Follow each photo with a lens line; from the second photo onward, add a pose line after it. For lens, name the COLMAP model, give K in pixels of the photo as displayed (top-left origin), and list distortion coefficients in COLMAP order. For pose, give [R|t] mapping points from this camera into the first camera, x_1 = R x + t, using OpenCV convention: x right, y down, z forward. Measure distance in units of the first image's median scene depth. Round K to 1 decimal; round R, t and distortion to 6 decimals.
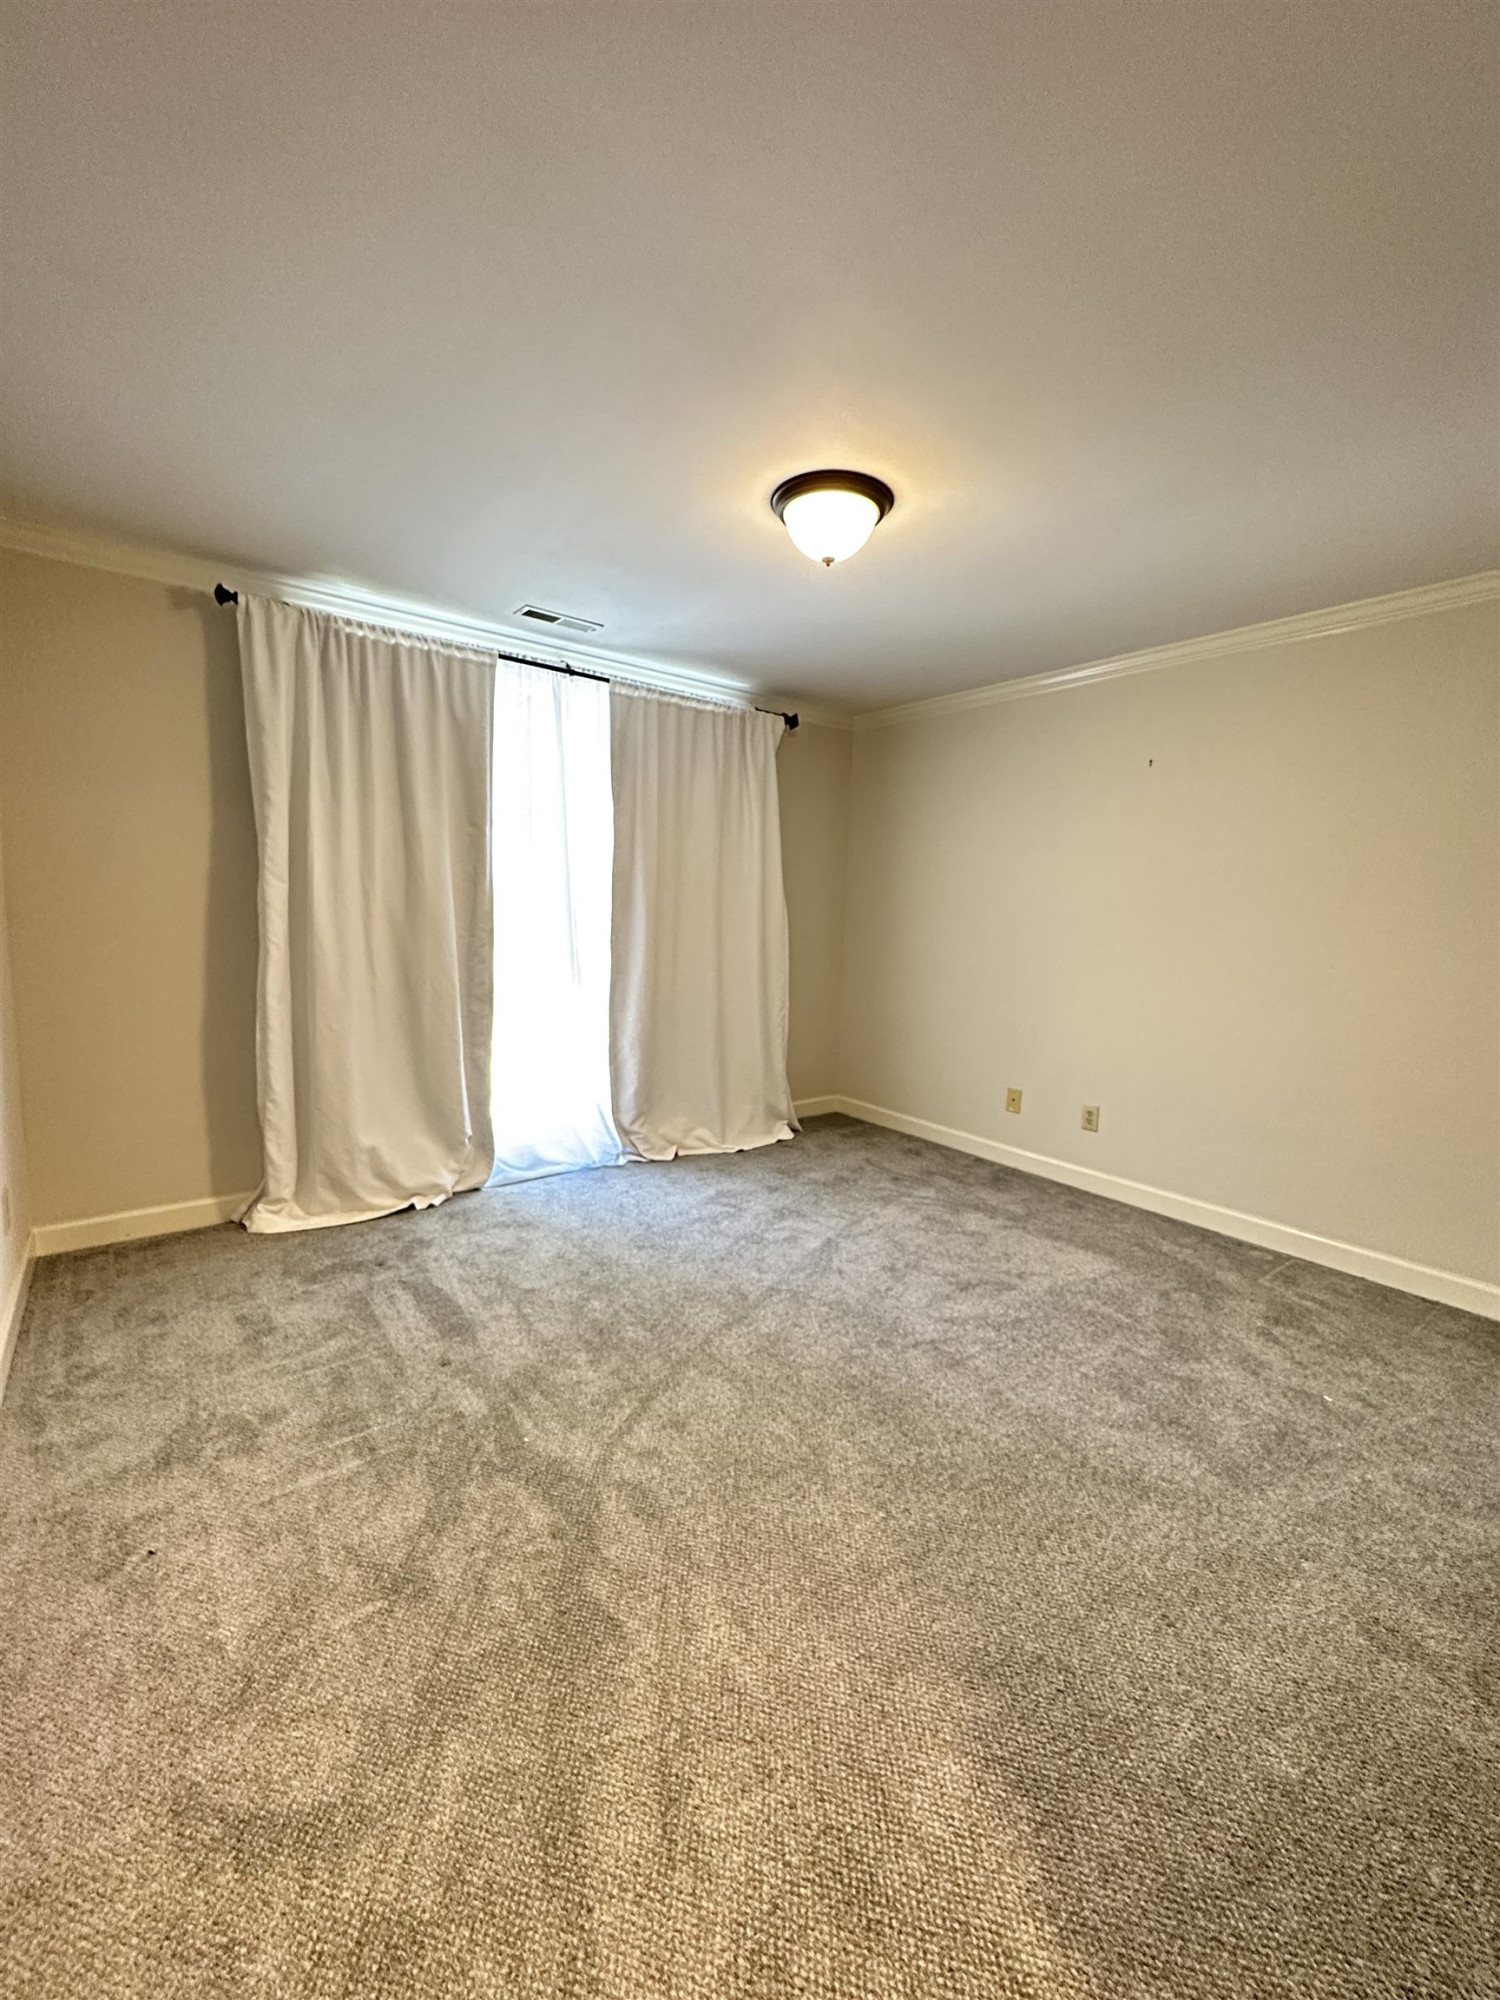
lens RADIAL K [[794.2, 0, 747.9], [0, 794.2, 998.3], [0, 0, 1]] dist [0.000352, 0.000264]
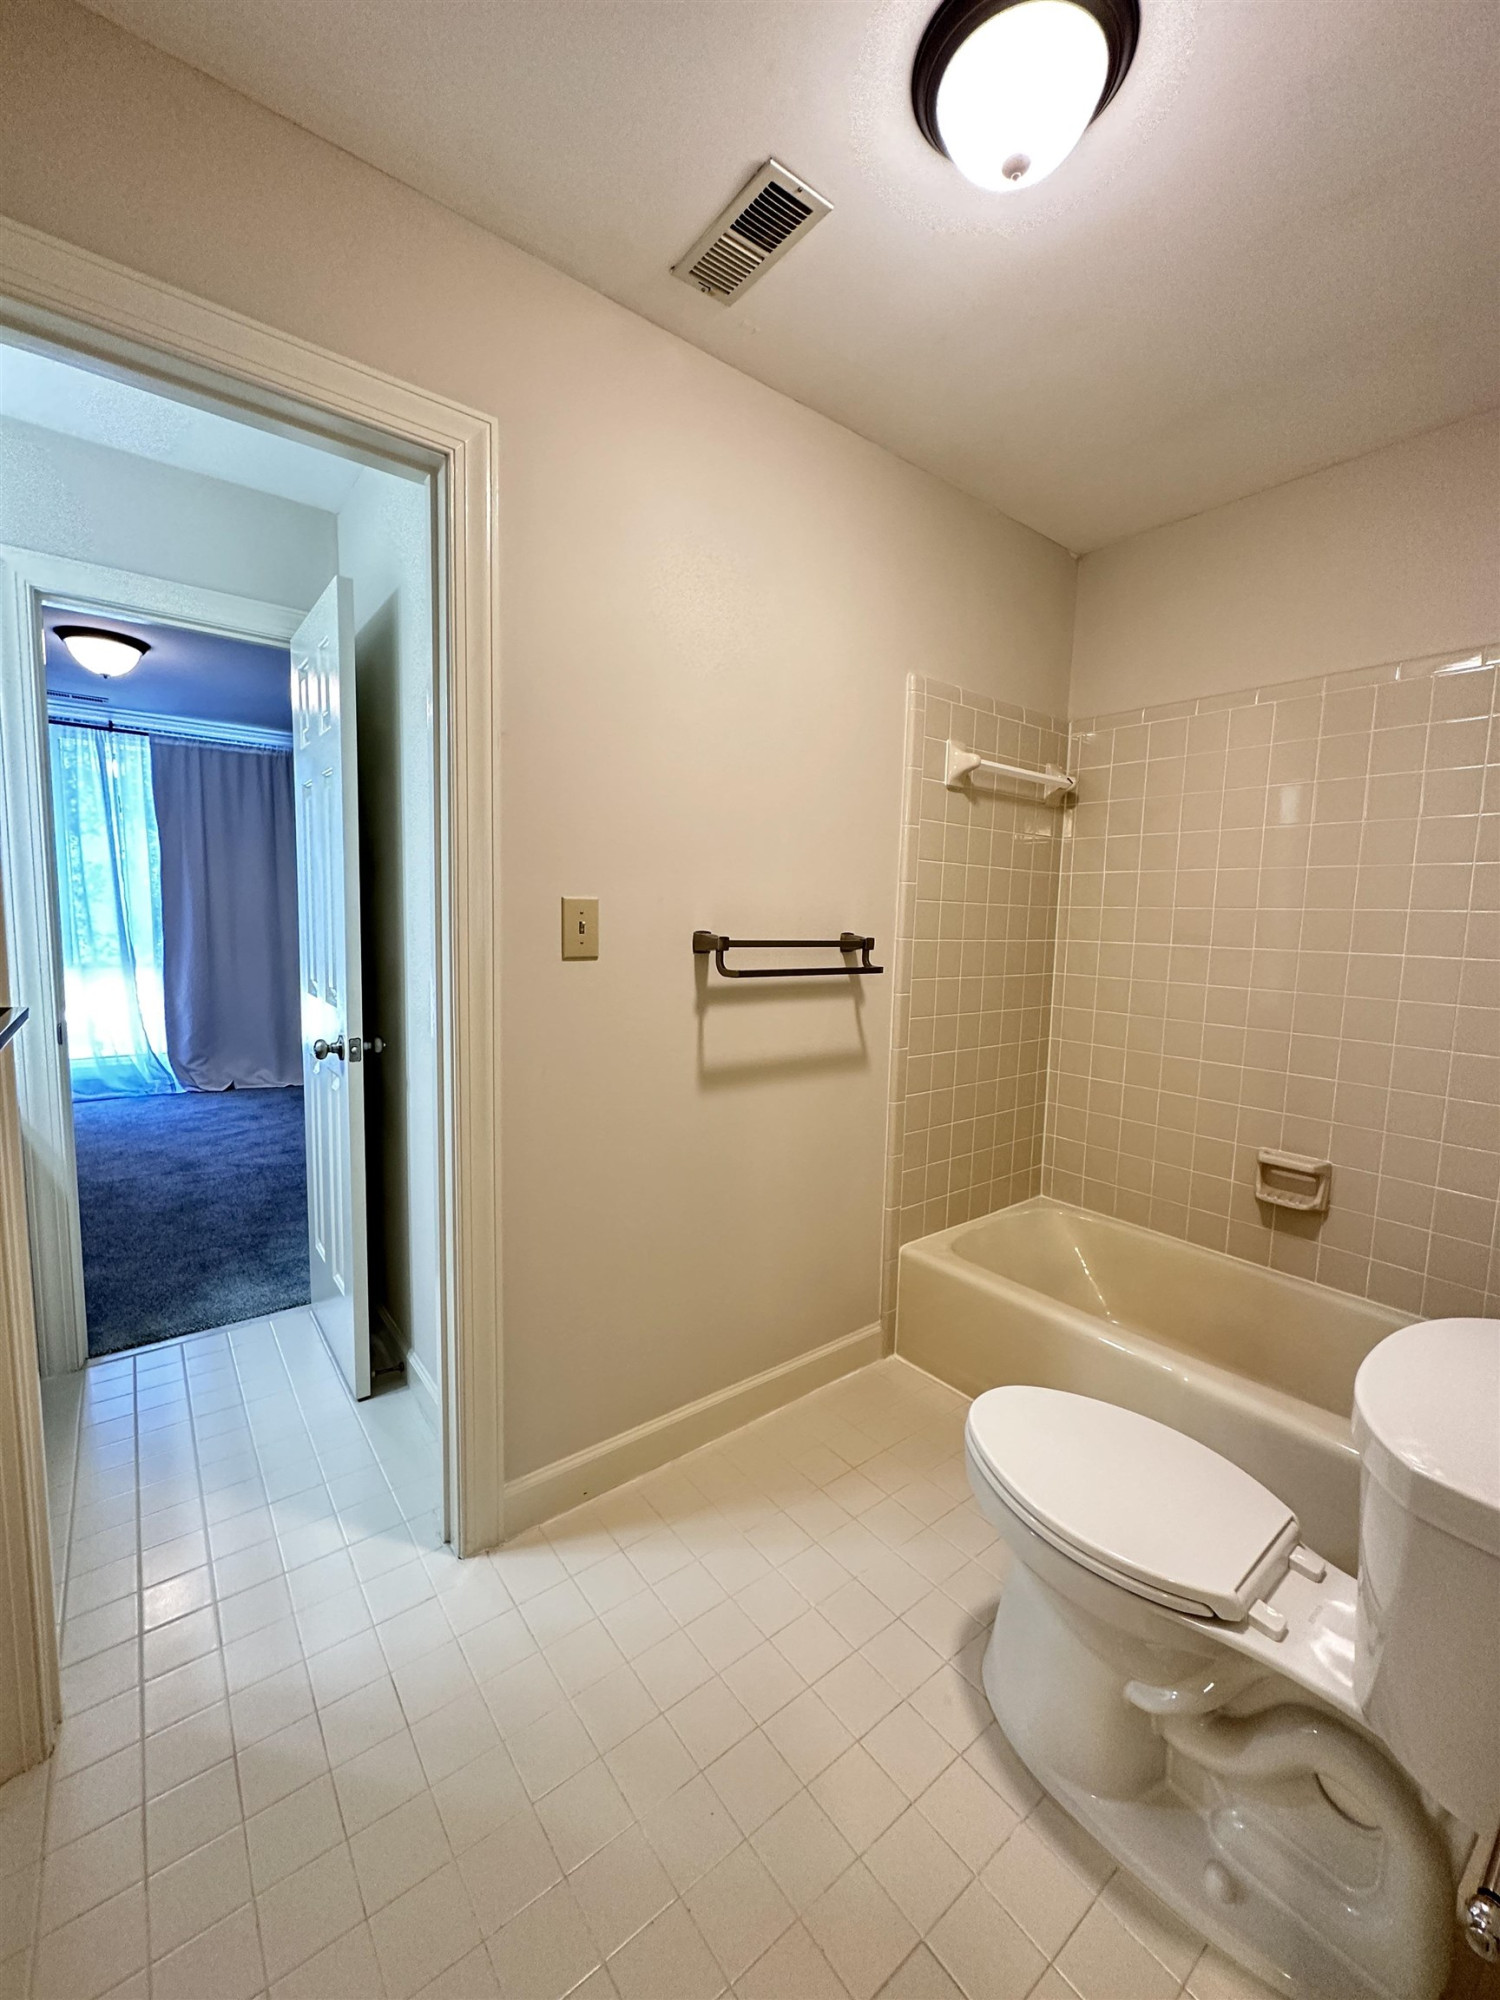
lens RADIAL K [[794.2, 0, 747.9], [0, 794.2, 998.3], [0, 0, 1]] dist [0.000352, 0.000264]
pose [[0.999636, -0.003574, 0.026726, 0.782547], [0.003629, 0.999991, -0.001986, 0.056807], [-0.026719, 0.002082, 0.999641, -0.372651]]
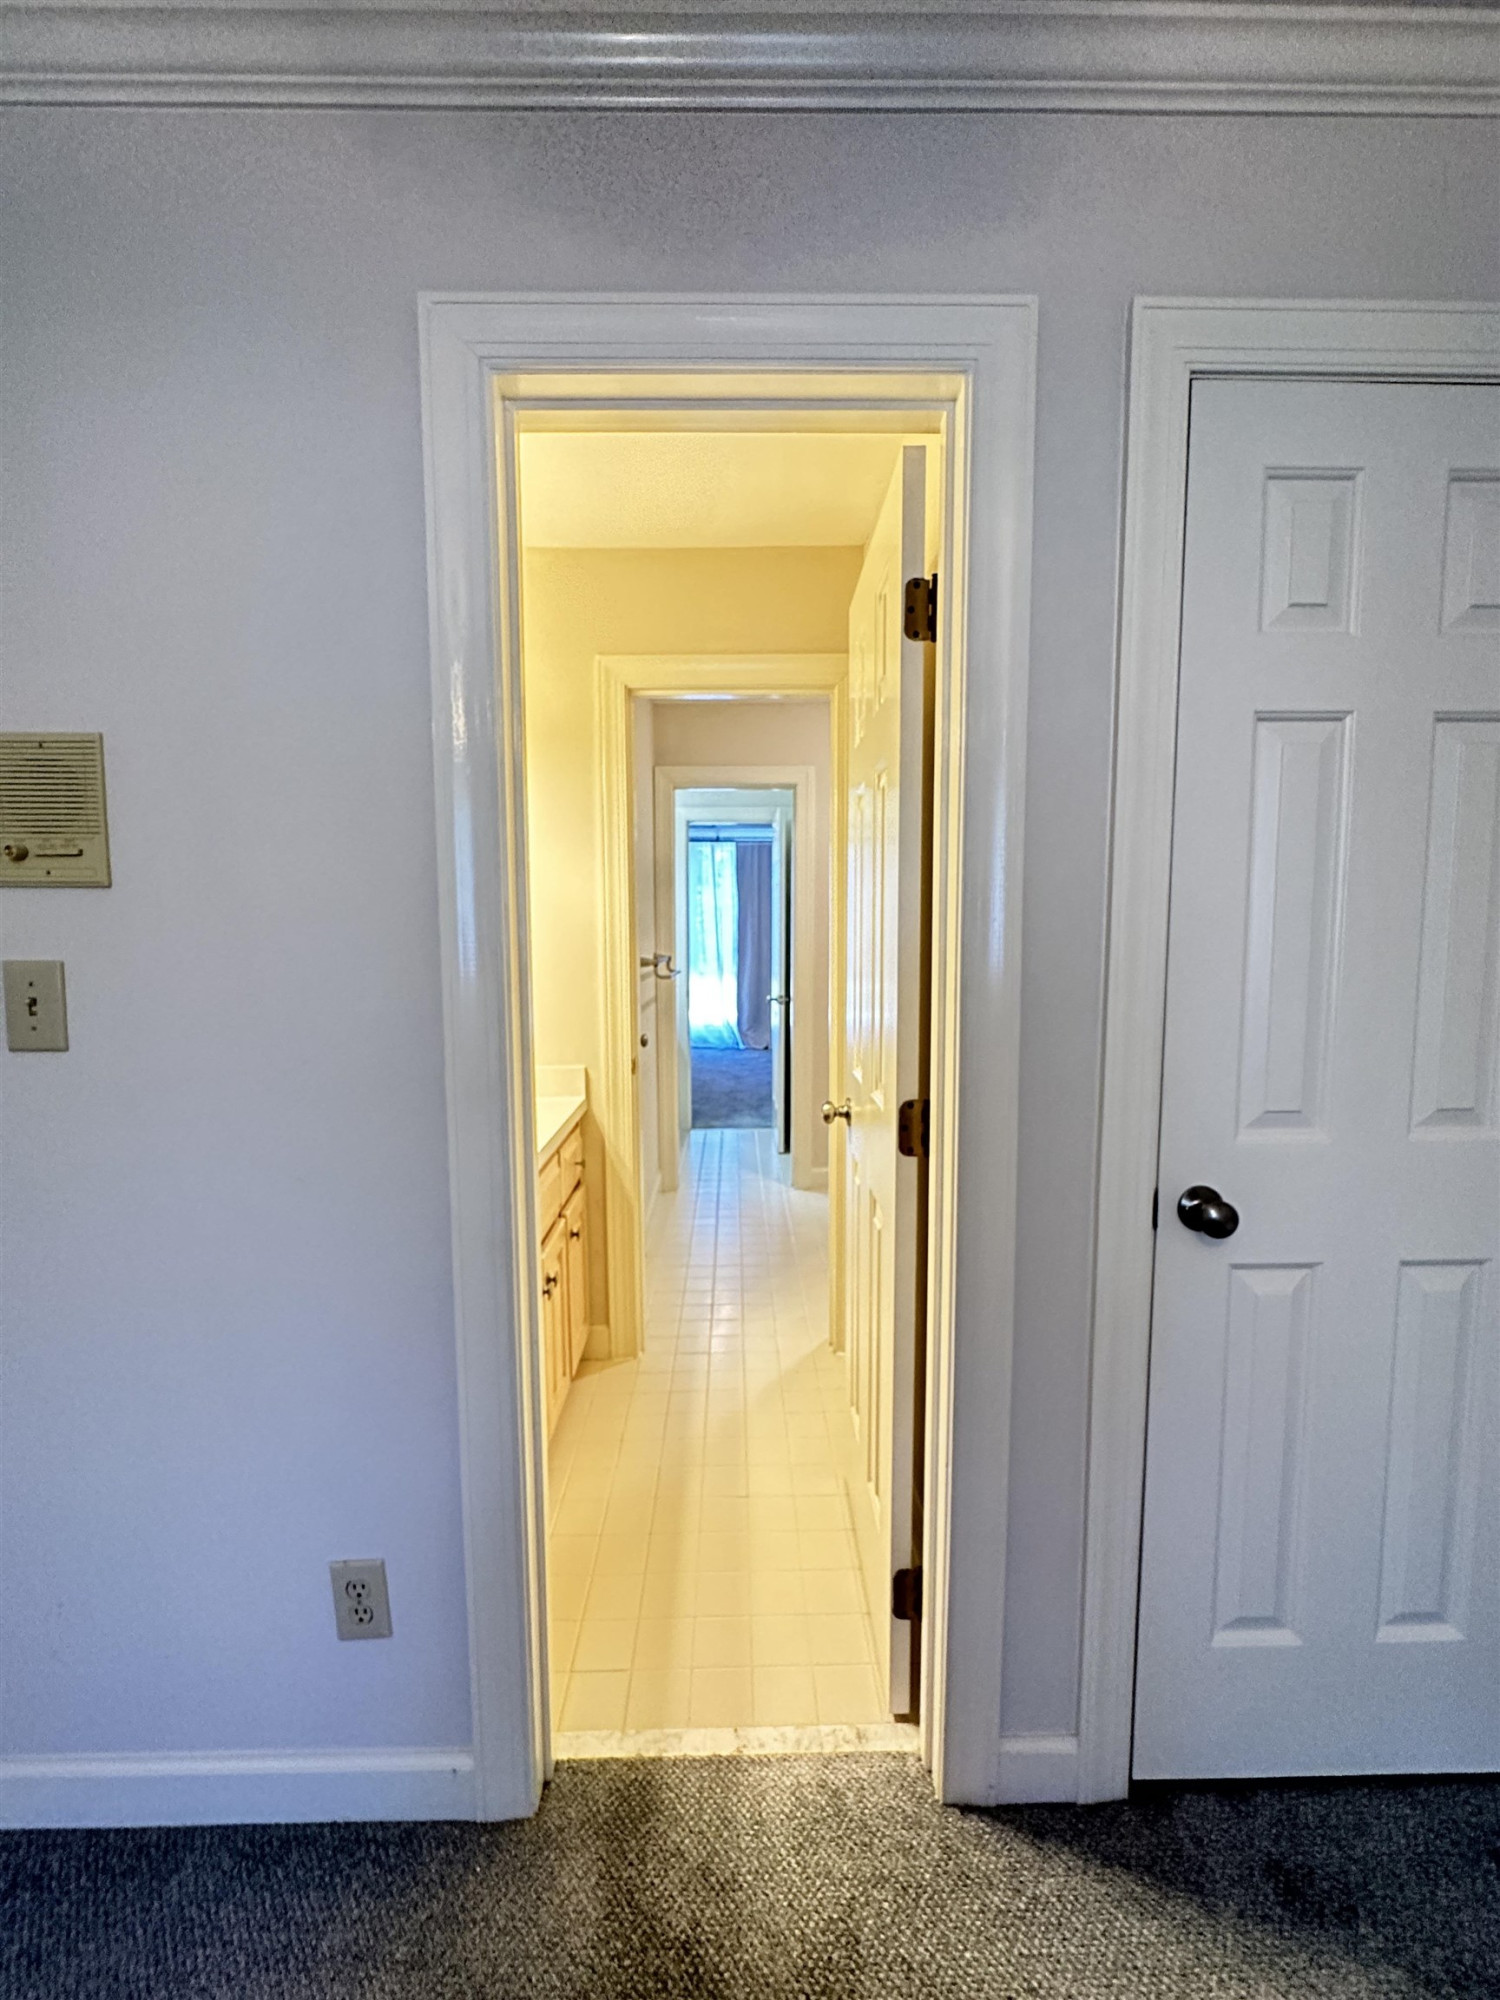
lens RADIAL K [[794.2, 0, 747.9], [0, 794.2, 998.3], [0, 0, 1]] dist [0.000352, 0.000264]
pose [[0.814794, 0.021440, -0.579354, 1.195942], [-0.037878, 0.999149, -0.016297, 0.105513], [0.578512, 0.035223, 0.814913, -0.861227]]
